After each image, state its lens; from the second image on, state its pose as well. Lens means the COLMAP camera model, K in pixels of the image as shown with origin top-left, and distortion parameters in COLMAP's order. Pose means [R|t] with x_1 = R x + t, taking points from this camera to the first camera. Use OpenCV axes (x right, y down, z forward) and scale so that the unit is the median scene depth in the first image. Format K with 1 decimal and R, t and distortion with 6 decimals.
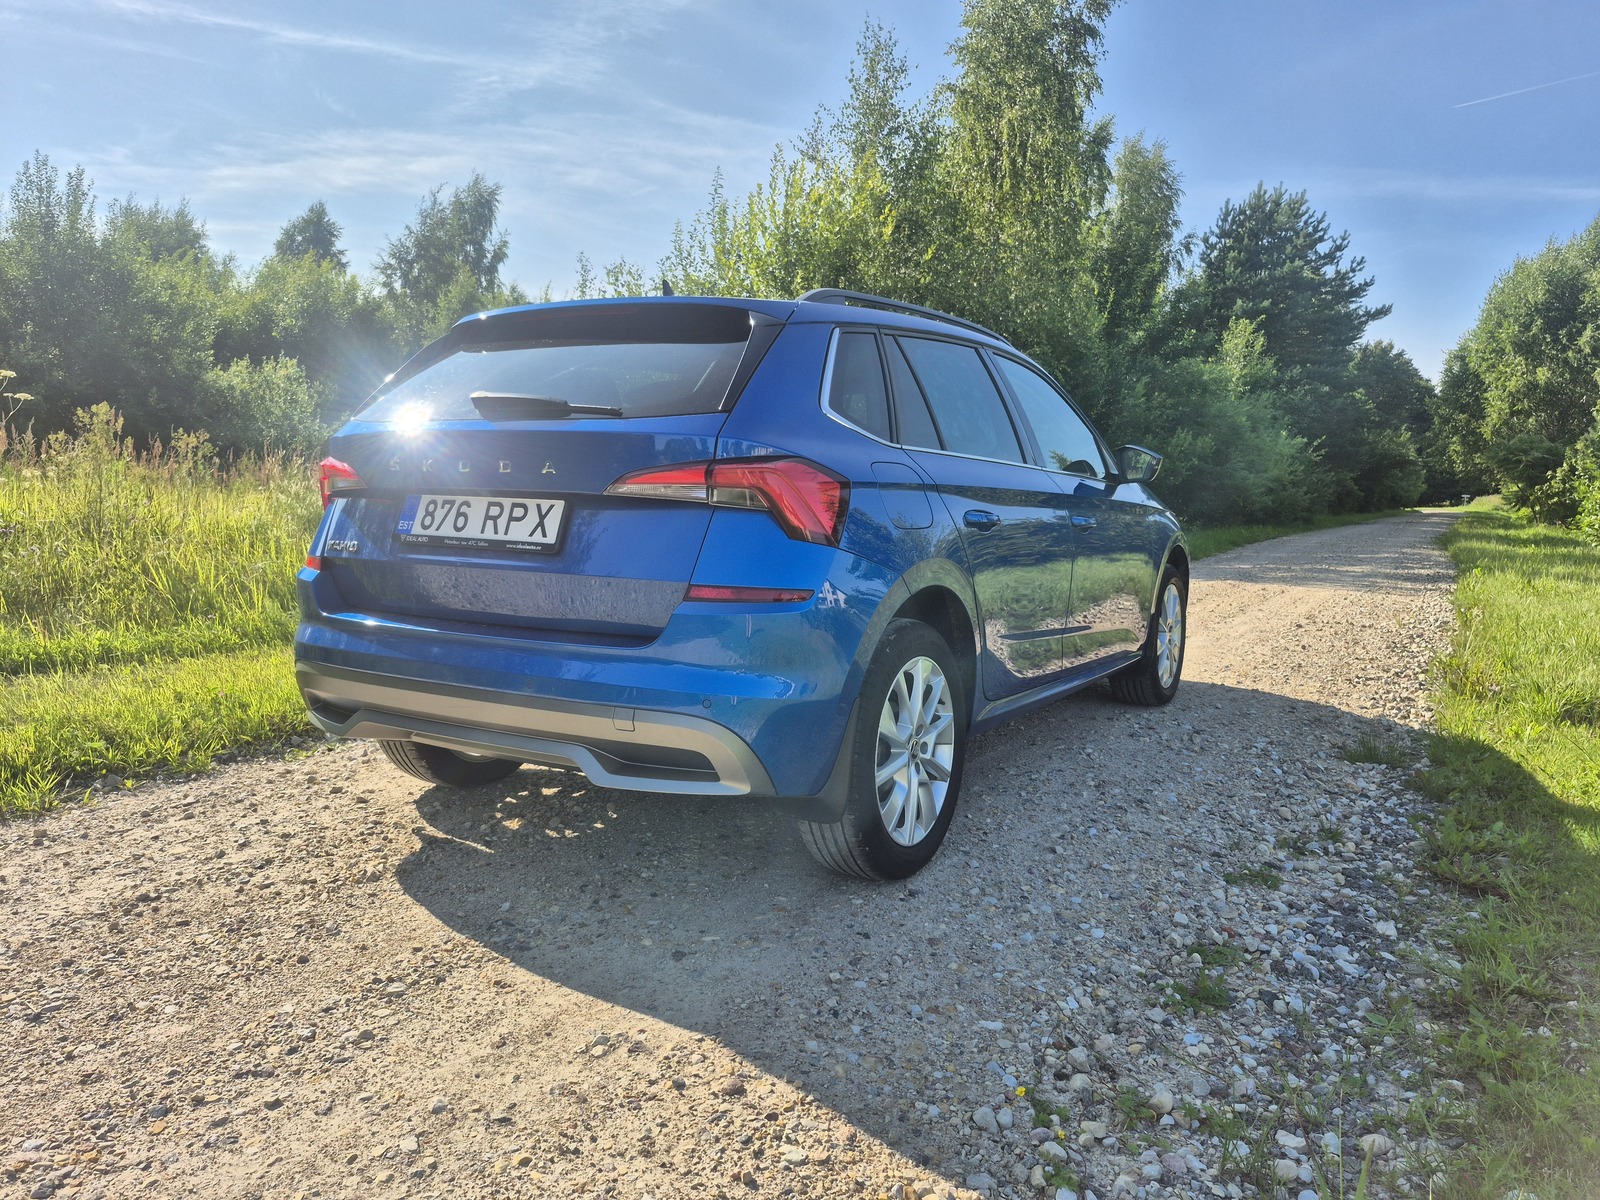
lens RADIAL K [[1103.9, 0, 794.6], [0, 1103.9, 608.4], [0, 0, 1]] dist [0.053703, -0.035505]
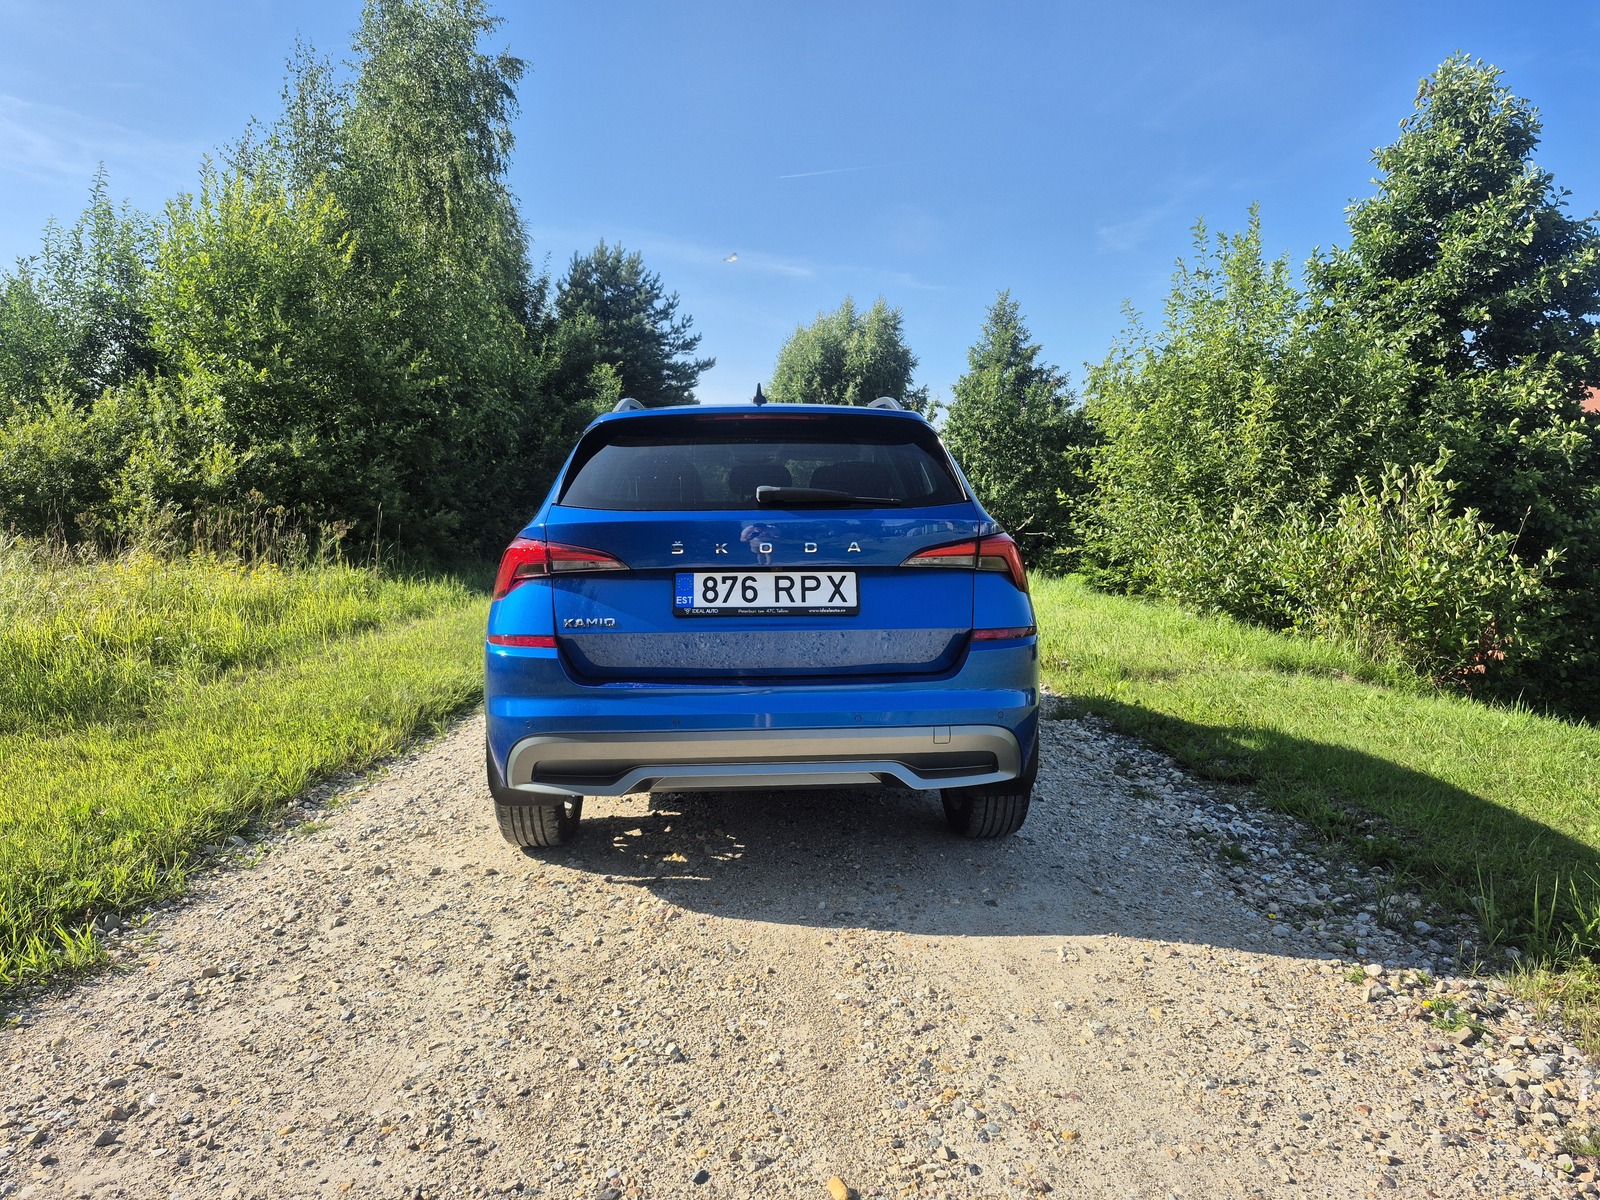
lens RADIAL K [[1103.9, 0, 801.3], [0, 1103.9, 599.3], [0, 0, 1]] dist [0.053703, -0.035505]
pose [[0.833832, -0.065451, 0.548125, -0.136198], [0.083934, 0.996433, -0.008702, -0.008652], [-0.545601, 0.053262, 0.836351, -0.003100]]
